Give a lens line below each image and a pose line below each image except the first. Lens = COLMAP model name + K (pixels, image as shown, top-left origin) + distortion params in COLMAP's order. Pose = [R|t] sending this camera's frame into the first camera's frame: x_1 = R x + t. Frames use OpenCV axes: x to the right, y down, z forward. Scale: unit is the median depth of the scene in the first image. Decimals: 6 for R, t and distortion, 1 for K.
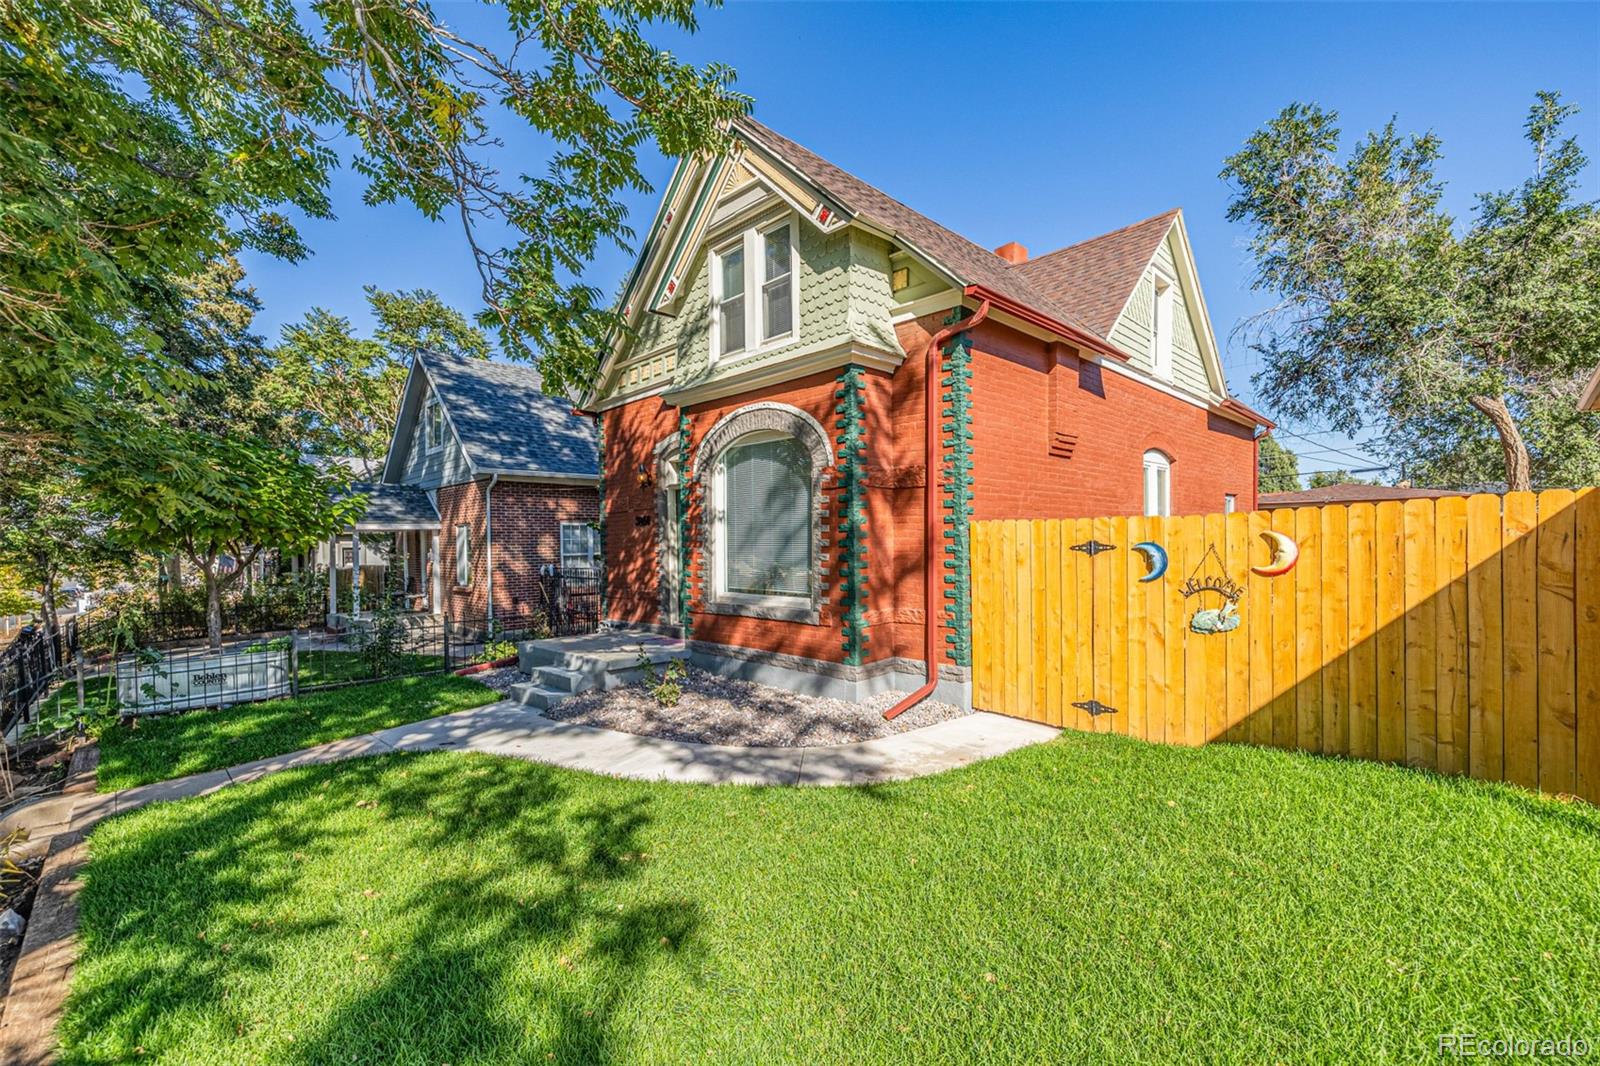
lens RADIAL K [[692.8, 0, 800.8], [0, 692.8, 553.5], [0, 0, 1]] dist [0.001080, 0.000327]
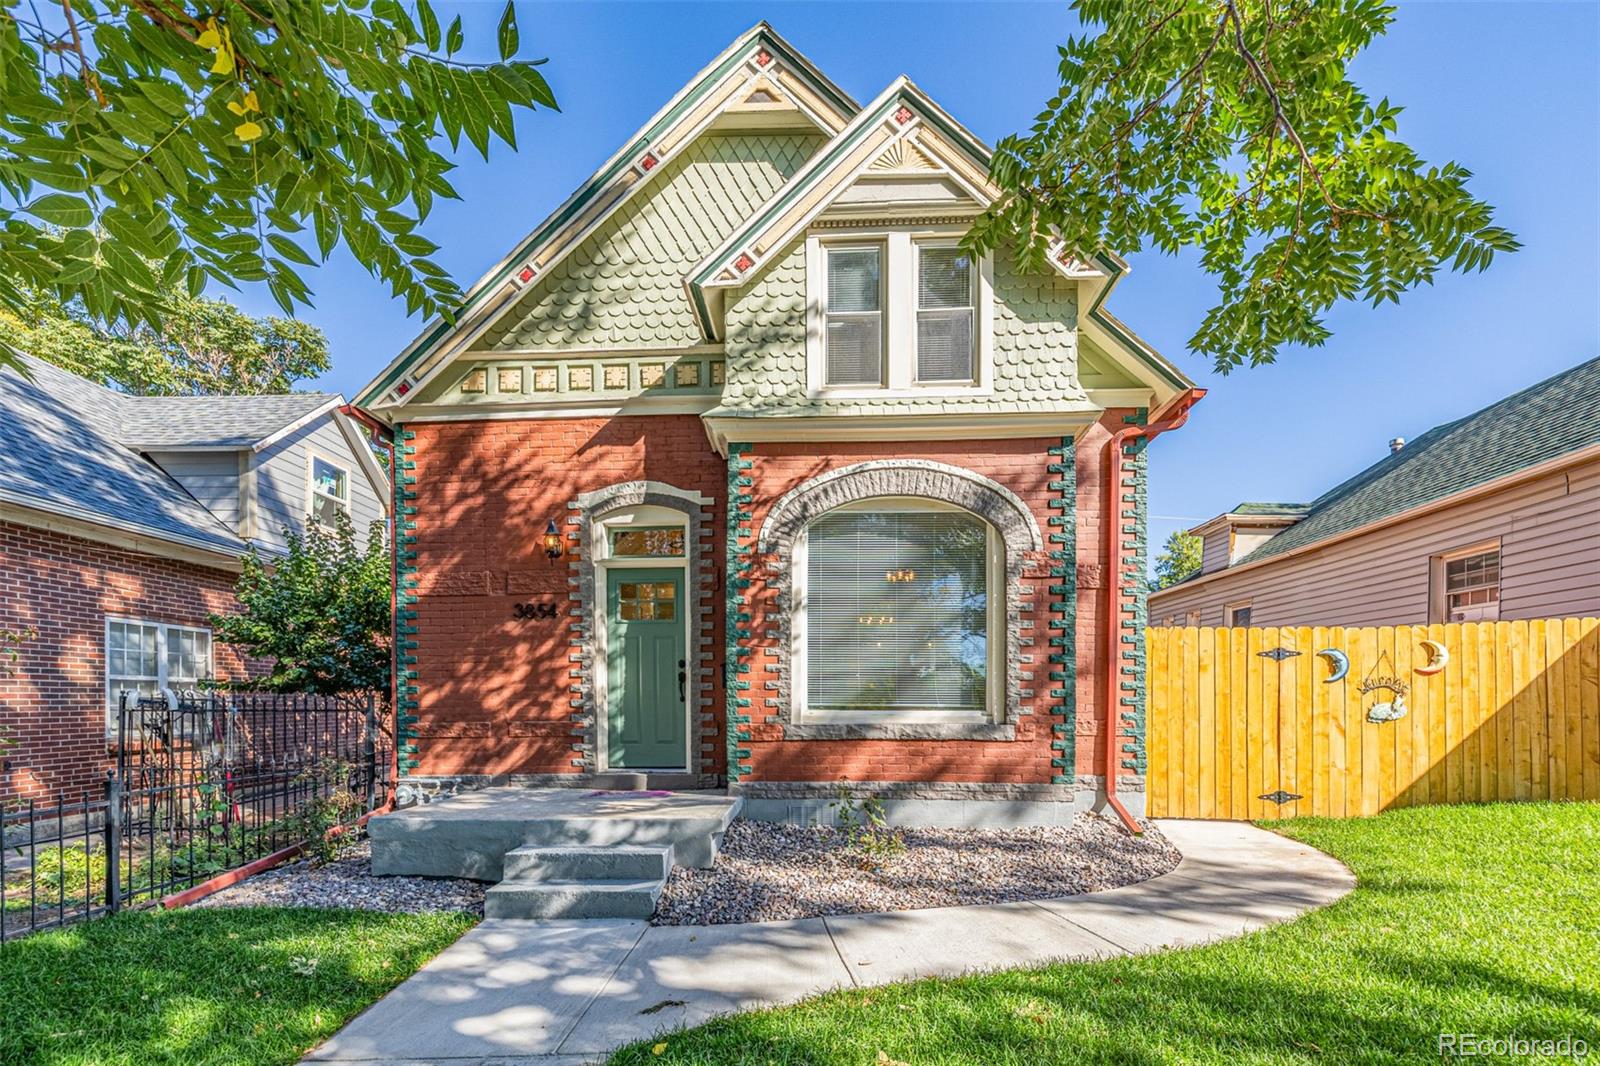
lens RADIAL K [[701.1, 0, 799.5], [0, 701.1, 700.7], [0, 0, 1]] dist [-0.000106, -0.000499]
pose [[0.731389, 0.019312, 0.681687, -0.711092], [-0.001621, 0.999645, -0.026581, 0.076525], [-0.681958, 0.018336, 0.731161, 0.544411]]
